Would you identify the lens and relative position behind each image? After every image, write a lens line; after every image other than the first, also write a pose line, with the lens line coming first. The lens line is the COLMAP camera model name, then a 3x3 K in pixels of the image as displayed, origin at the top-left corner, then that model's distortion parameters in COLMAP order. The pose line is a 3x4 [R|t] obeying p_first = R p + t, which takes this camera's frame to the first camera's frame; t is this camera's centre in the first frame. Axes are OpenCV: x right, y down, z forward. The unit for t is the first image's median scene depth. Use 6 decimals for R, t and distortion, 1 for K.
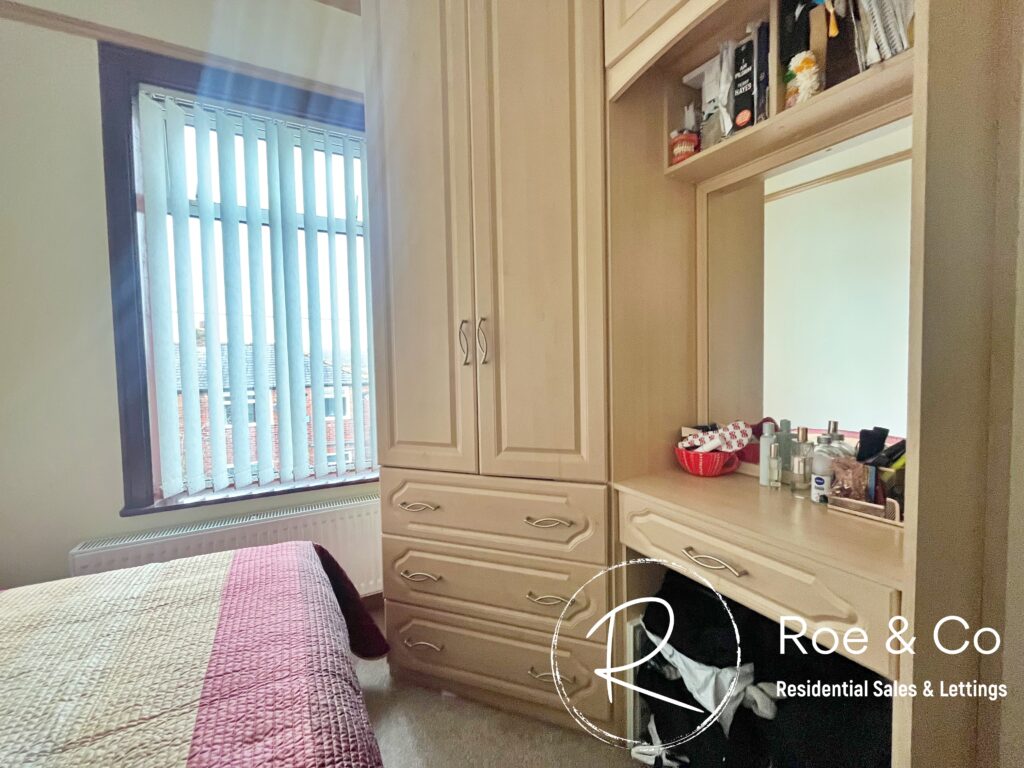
lens RADIAL K [[415.4, 0, 508.2], [0, 415.4, 381.2], [0, 0, 1]] dist [0.000041, -0.000065]
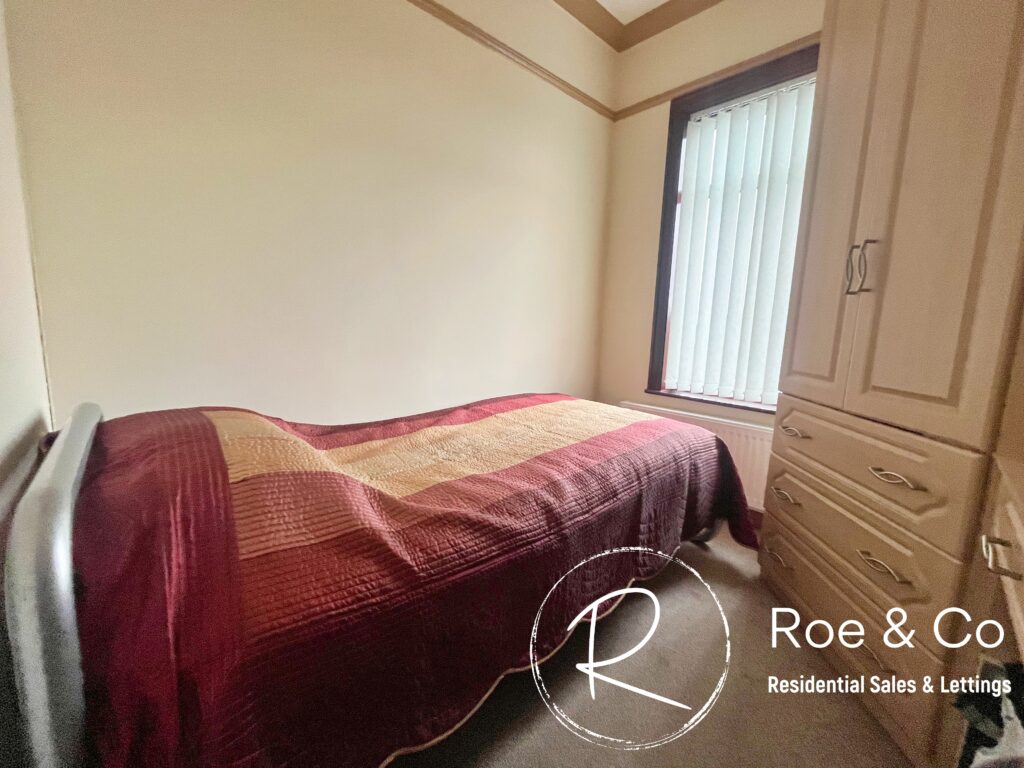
lens RADIAL K [[415.4, 0, 509.1], [0, 415.4, 382.4], [0, 0, 1]] dist [0.000041, -0.000065]
pose [[0.241664, 0.163101, -0.956554, 0.610810], [-0.069754, 0.986143, 0.150524, 0.066677], [0.967850, 0.030347, 0.249692, 0.023928]]
